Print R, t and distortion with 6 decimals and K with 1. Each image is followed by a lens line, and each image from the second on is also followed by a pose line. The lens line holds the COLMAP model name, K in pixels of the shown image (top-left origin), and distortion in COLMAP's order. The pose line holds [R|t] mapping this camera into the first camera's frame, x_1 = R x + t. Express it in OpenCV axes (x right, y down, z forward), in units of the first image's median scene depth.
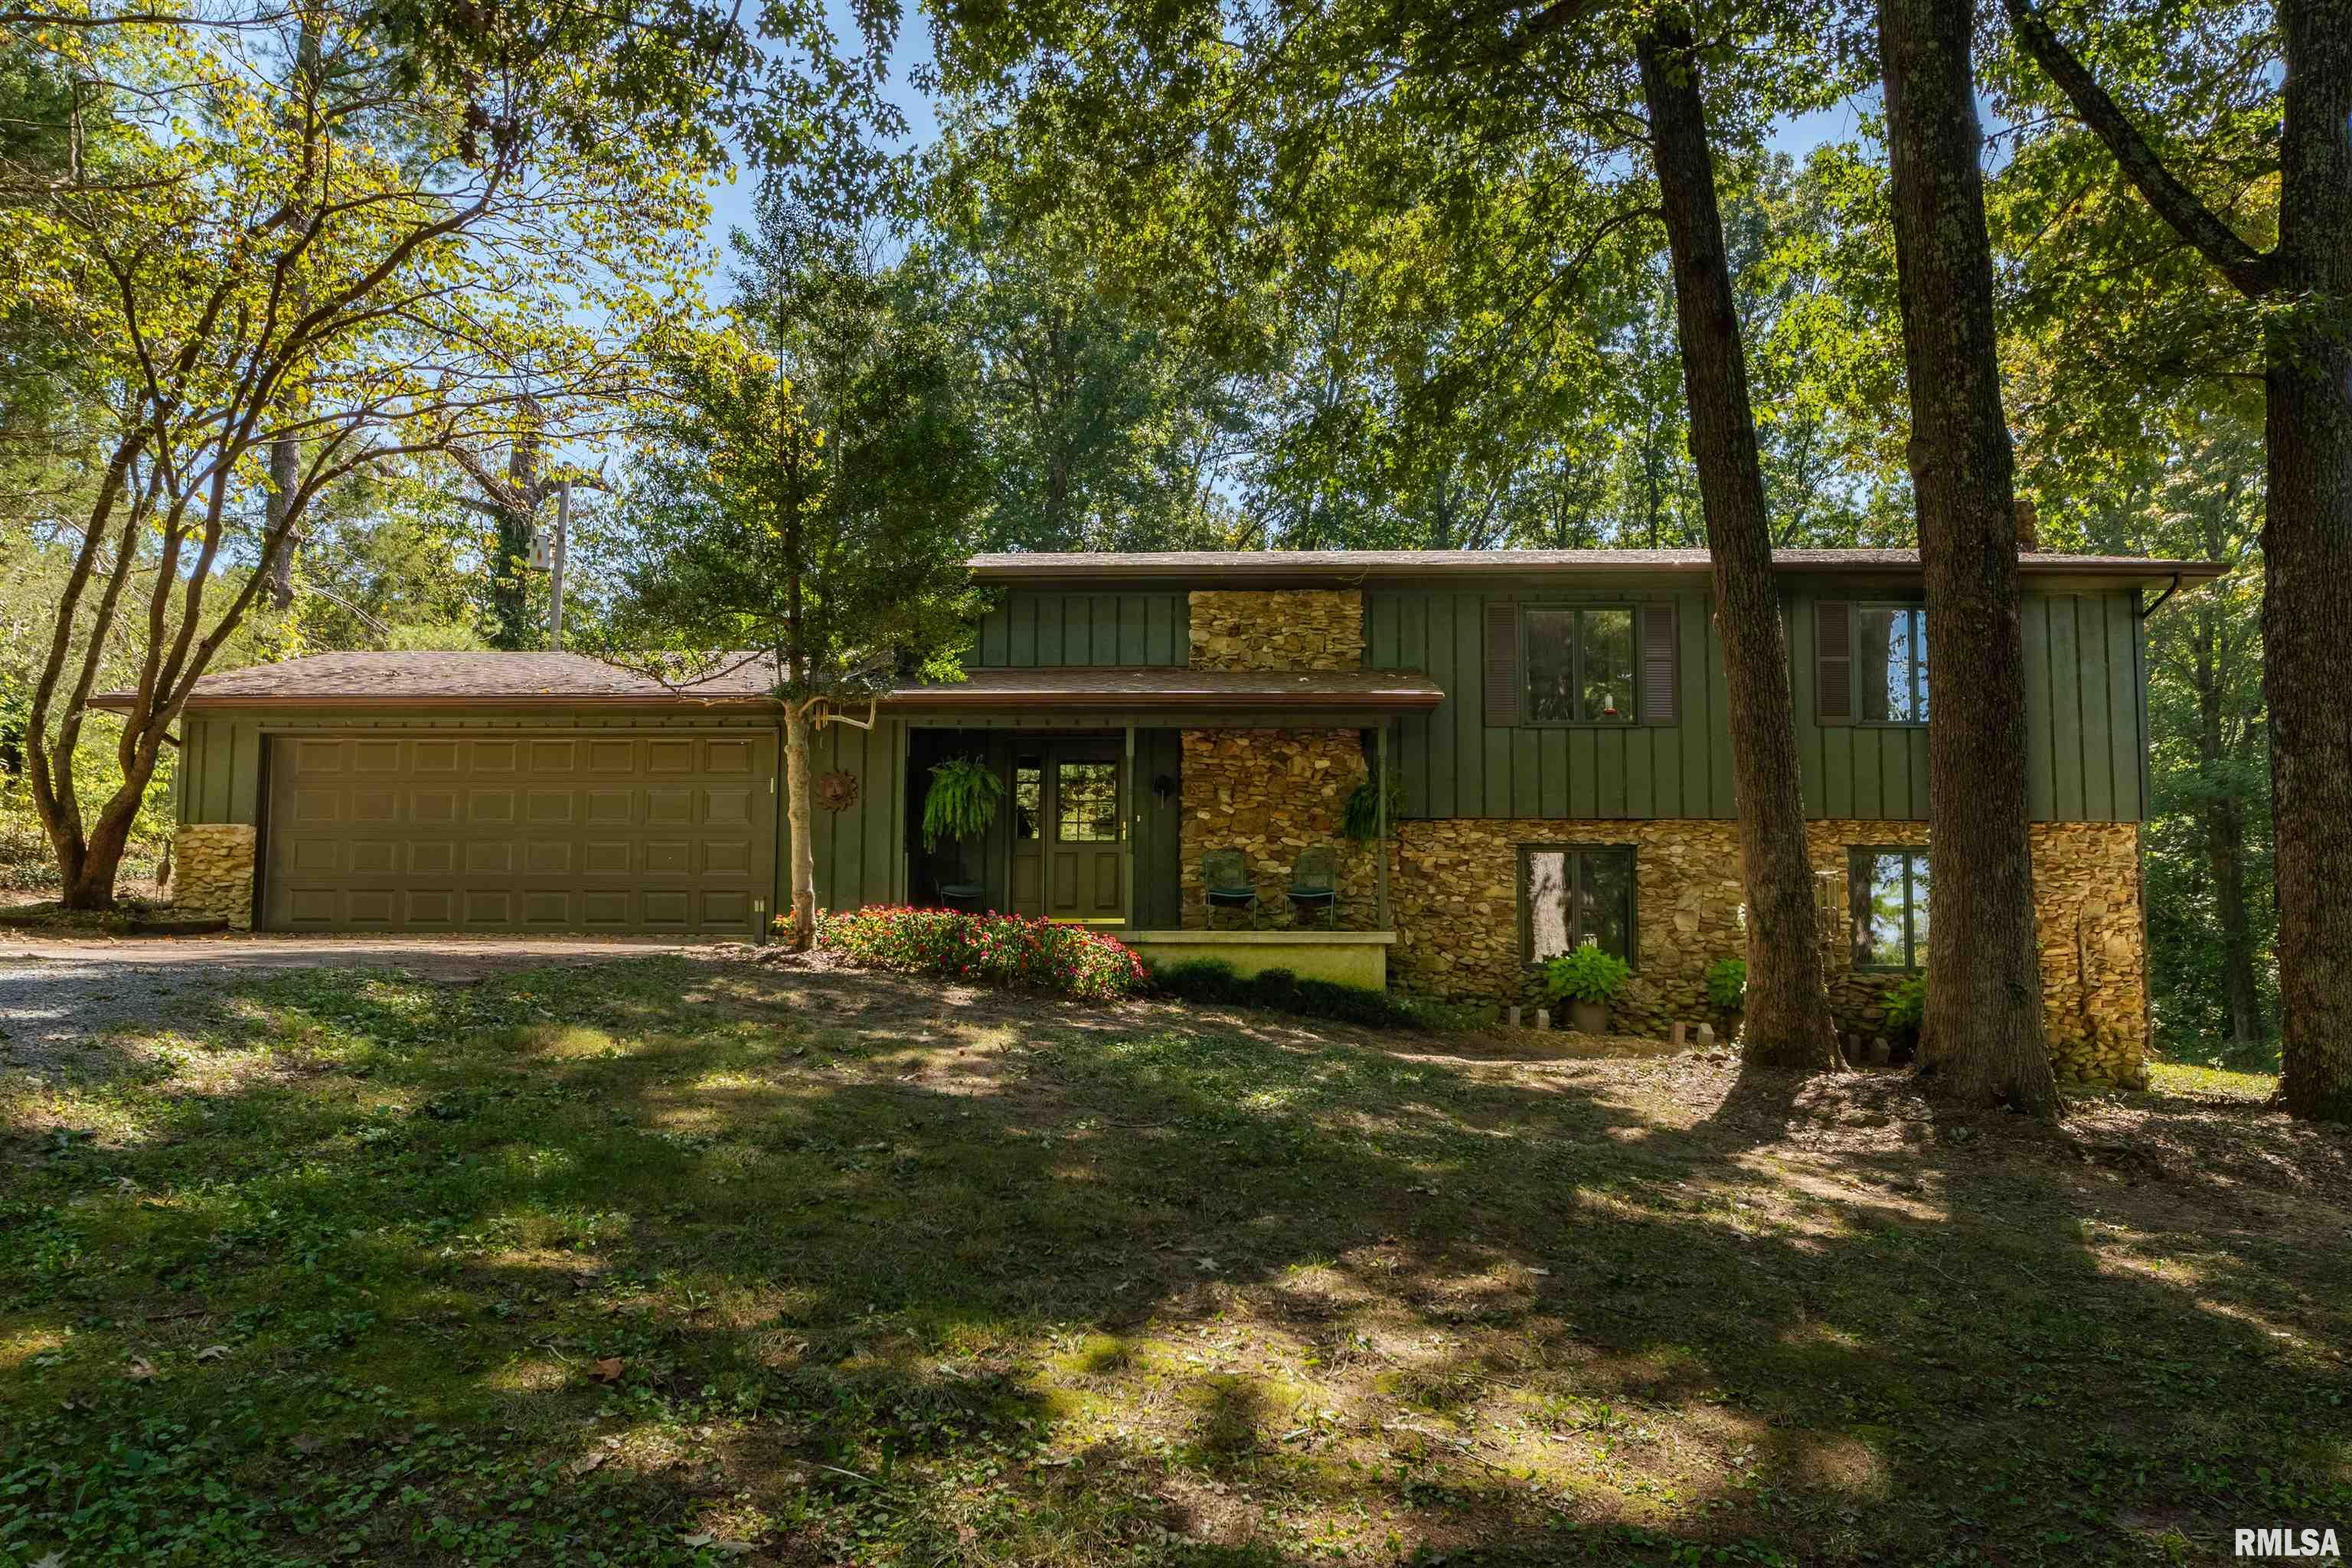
lens RADIAL K [[1628.2, 0, 1175.5], [0, 1628.2, 786.1], [0, 0, 1]] dist [-0.002189, -0.000048]
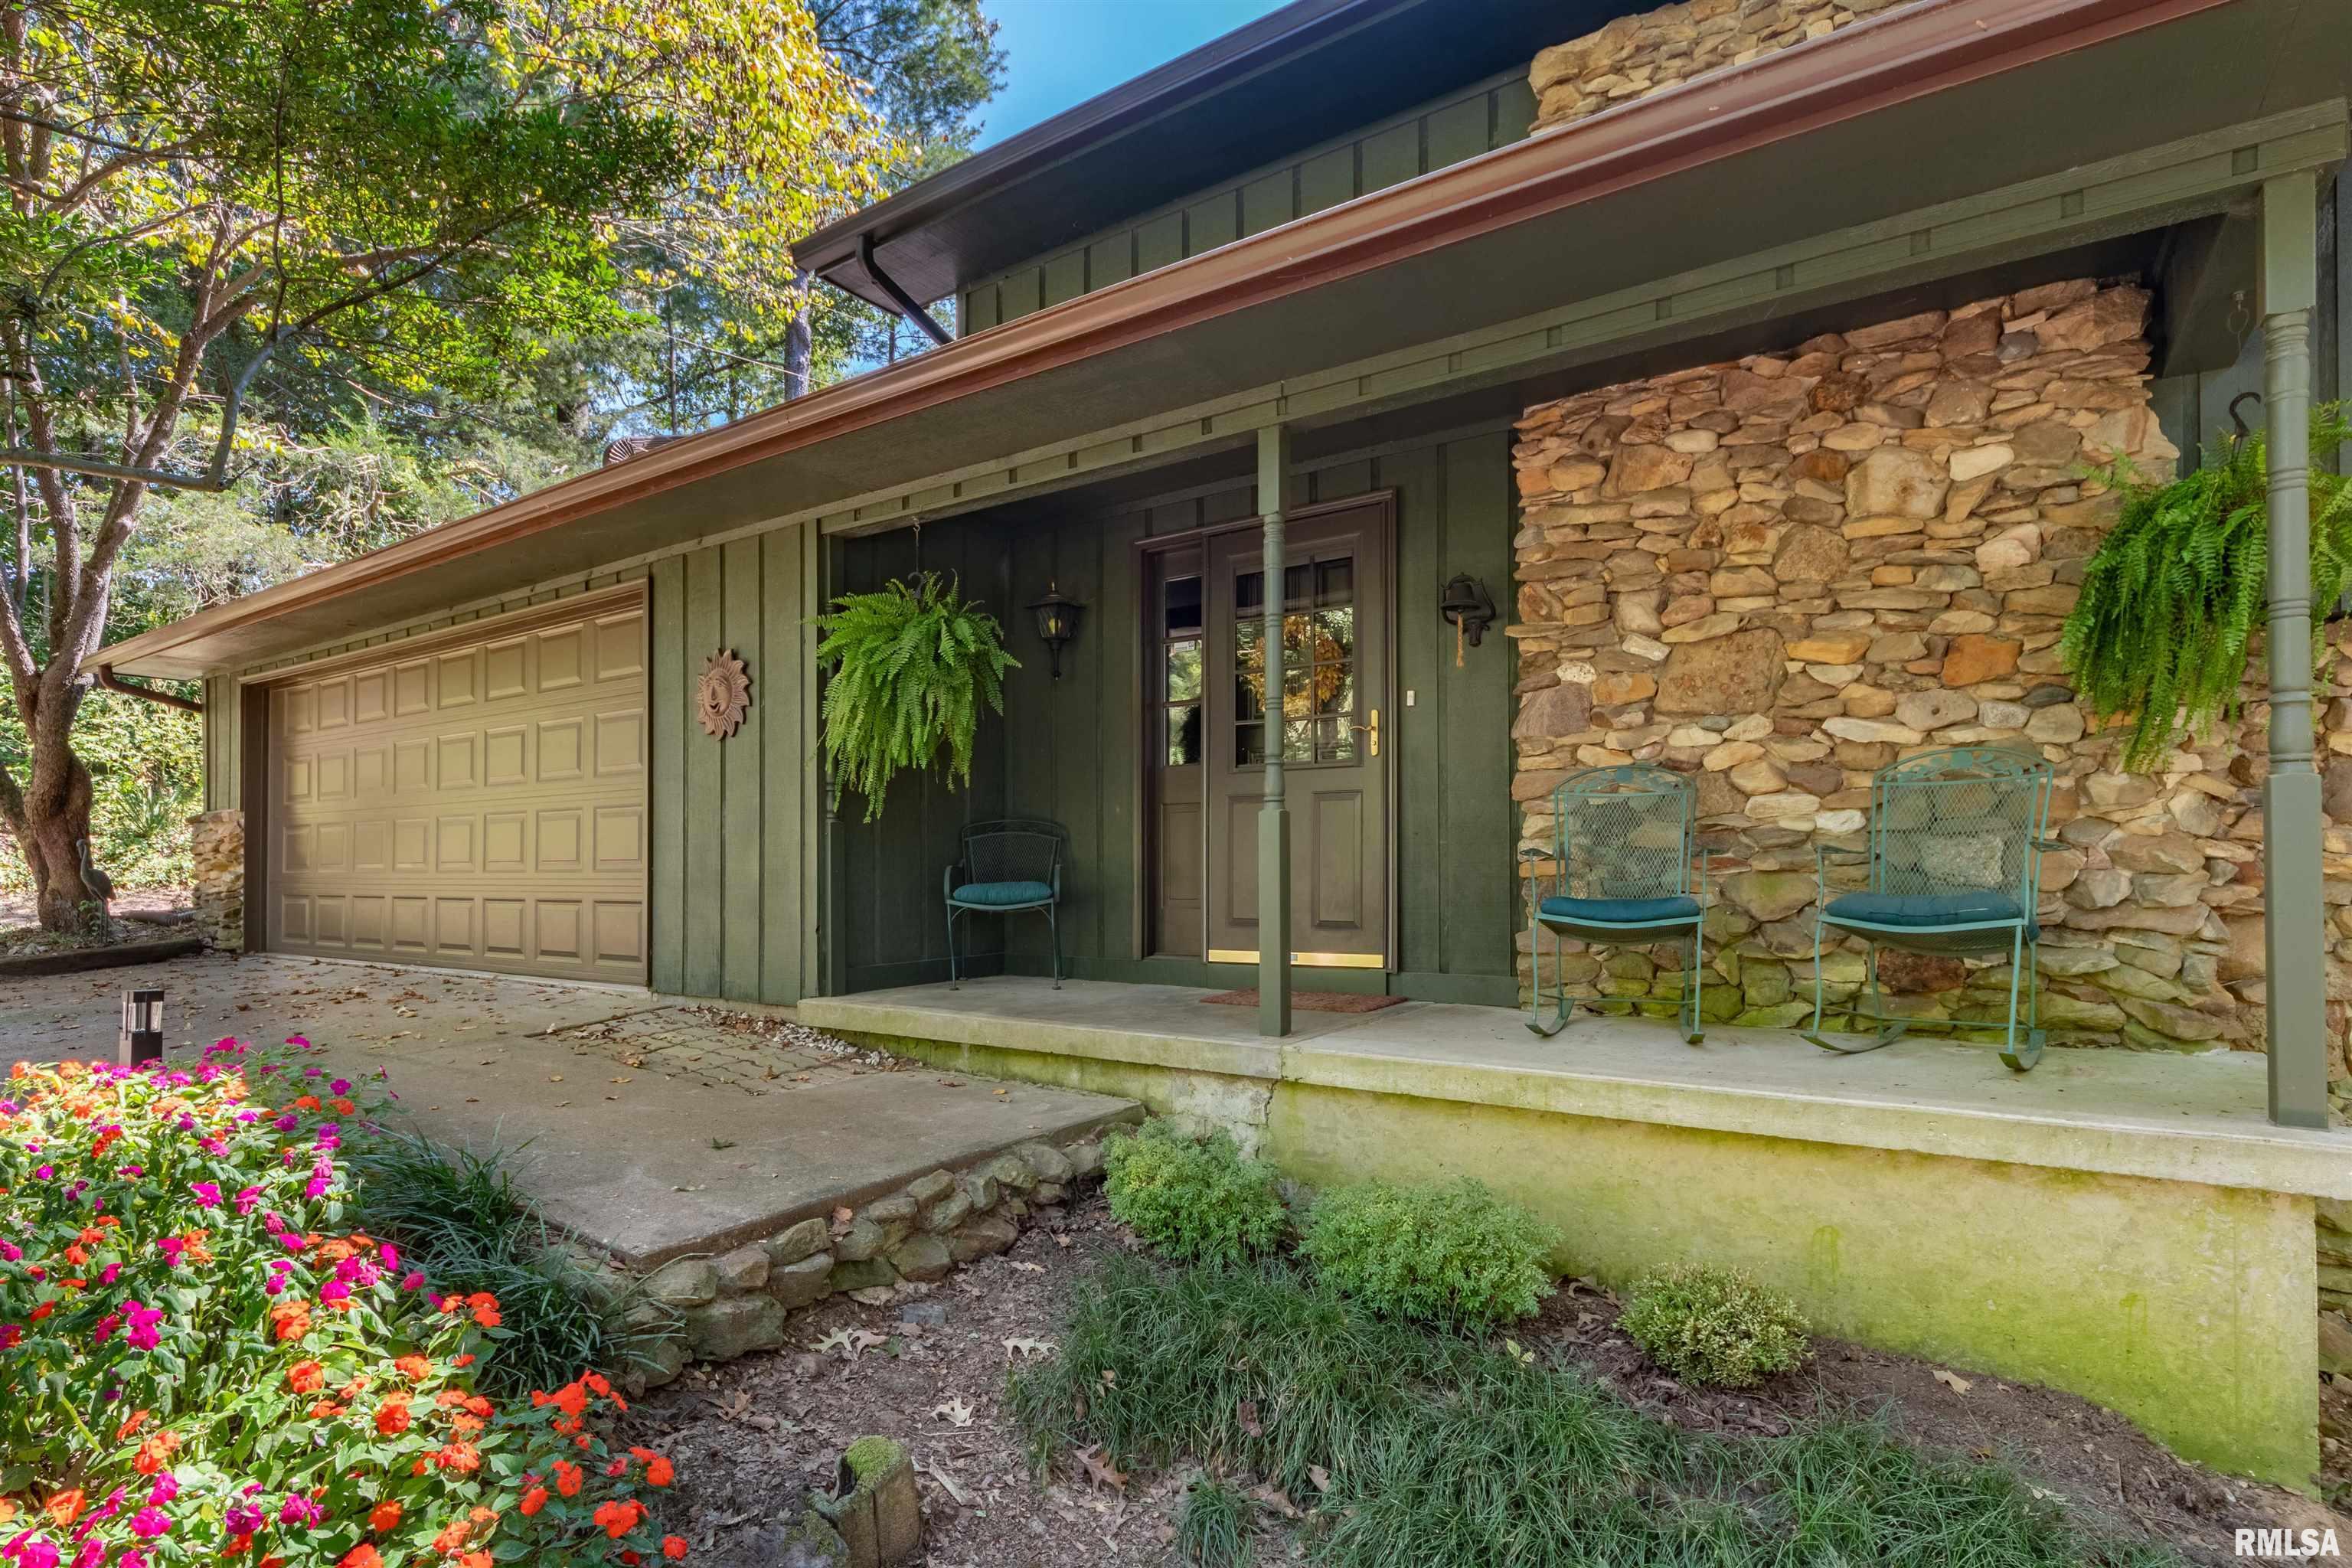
lens RADIAL K [[1151.2, 0, 1188.3], [0, 1151.2, 842.7], [0, 0, 1]] dist [-0.000202, -0.000300]
pose [[0.853821, -0.020127, -0.520177, 0.074824], [0.087777, 0.990511, 0.105752, 0.020610], [0.513113, -0.135953, 0.847486, 0.738799]]
